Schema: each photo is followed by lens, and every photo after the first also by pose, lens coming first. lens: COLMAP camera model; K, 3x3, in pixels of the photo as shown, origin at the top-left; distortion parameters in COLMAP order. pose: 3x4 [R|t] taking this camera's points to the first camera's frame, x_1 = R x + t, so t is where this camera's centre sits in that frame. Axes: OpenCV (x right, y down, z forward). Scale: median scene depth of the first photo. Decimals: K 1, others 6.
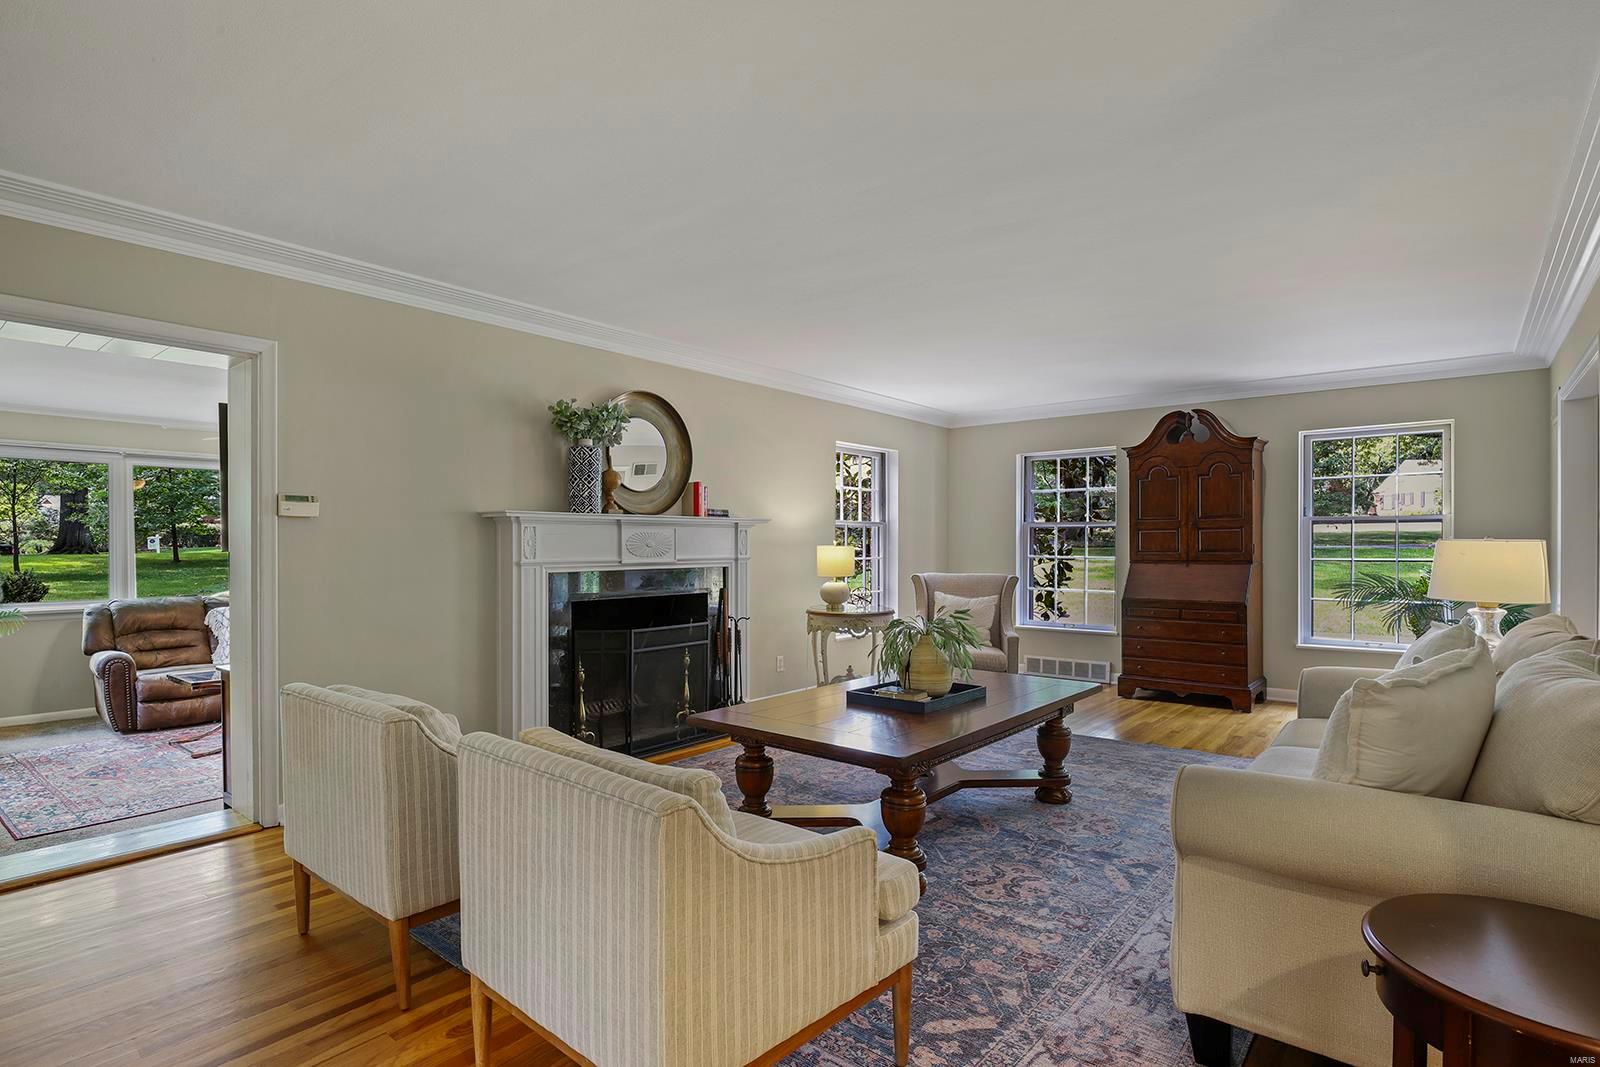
lens RADIAL K [[797.4, 0, 794.3], [0, 797.4, 543.5], [0, 0, 1]] dist [-0.011561, -0.001513]
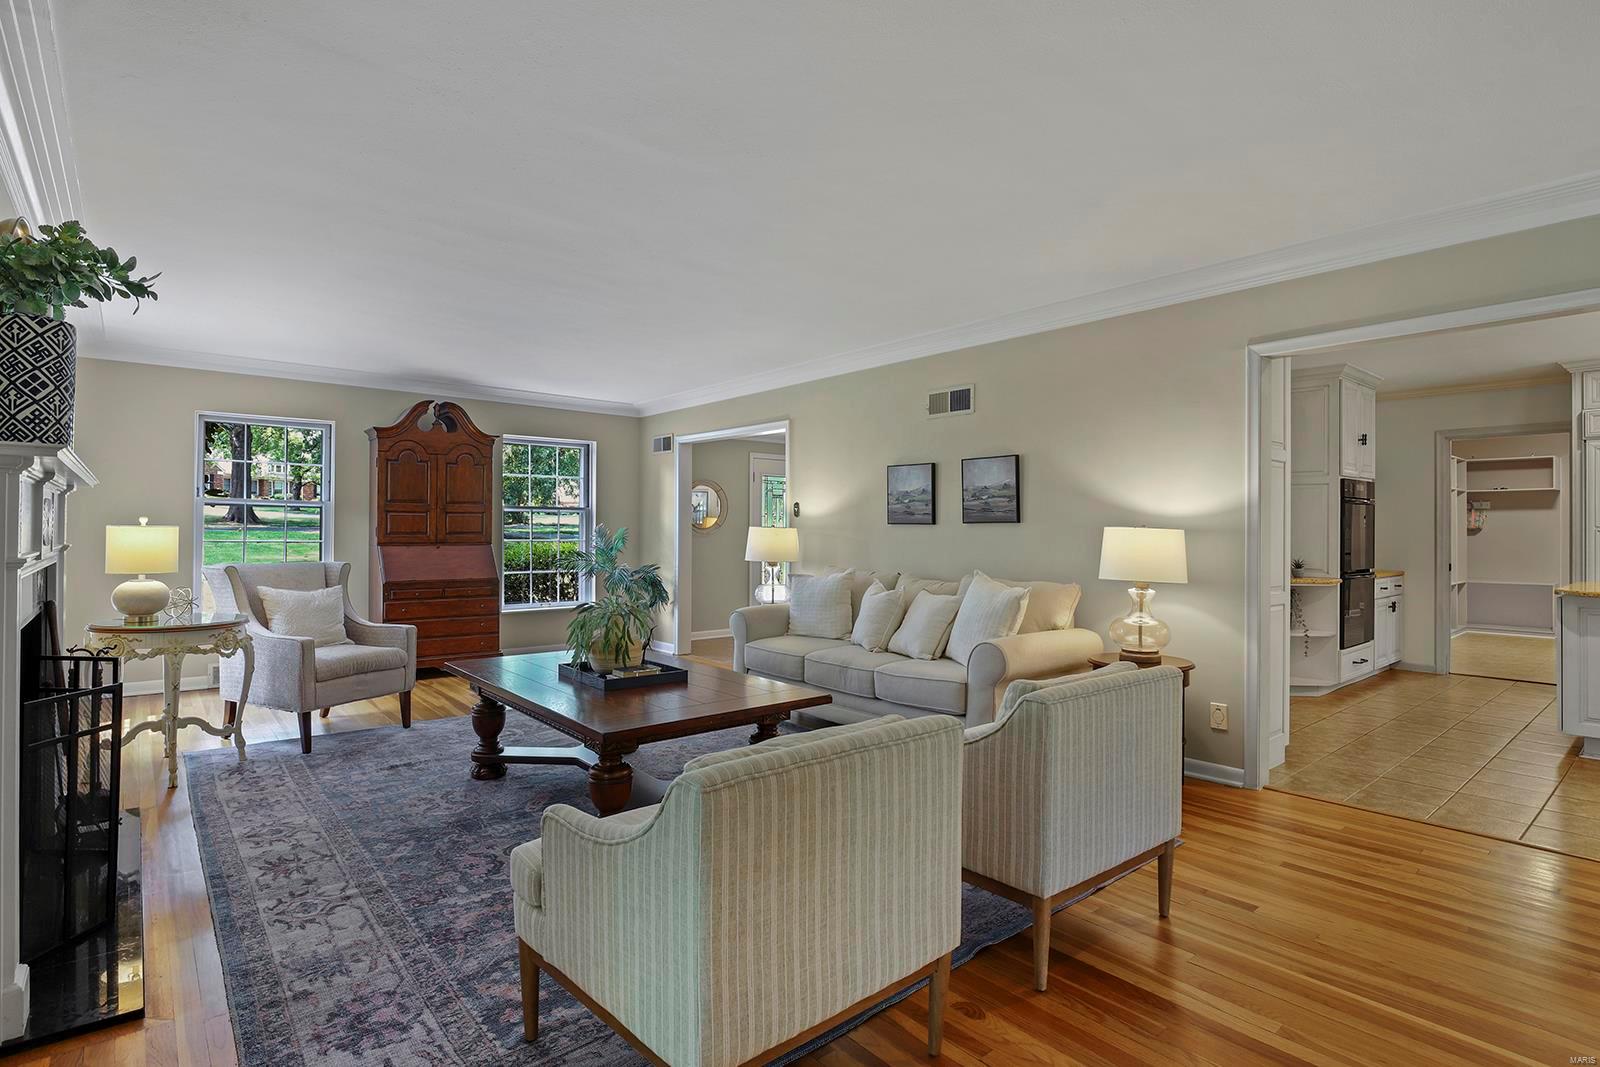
lens RADIAL K [[797.4, 0, 802.2], [0, 797.4, 525.0], [0, 0, 1]] dist [-0.011561, -0.001513]
pose [[0.179483, 0.009240, 0.983718, -0.487568], [-0.006120, 0.999947, -0.008276, 0.004273], [-0.983742, -0.004535, 0.179530, 0.351846]]
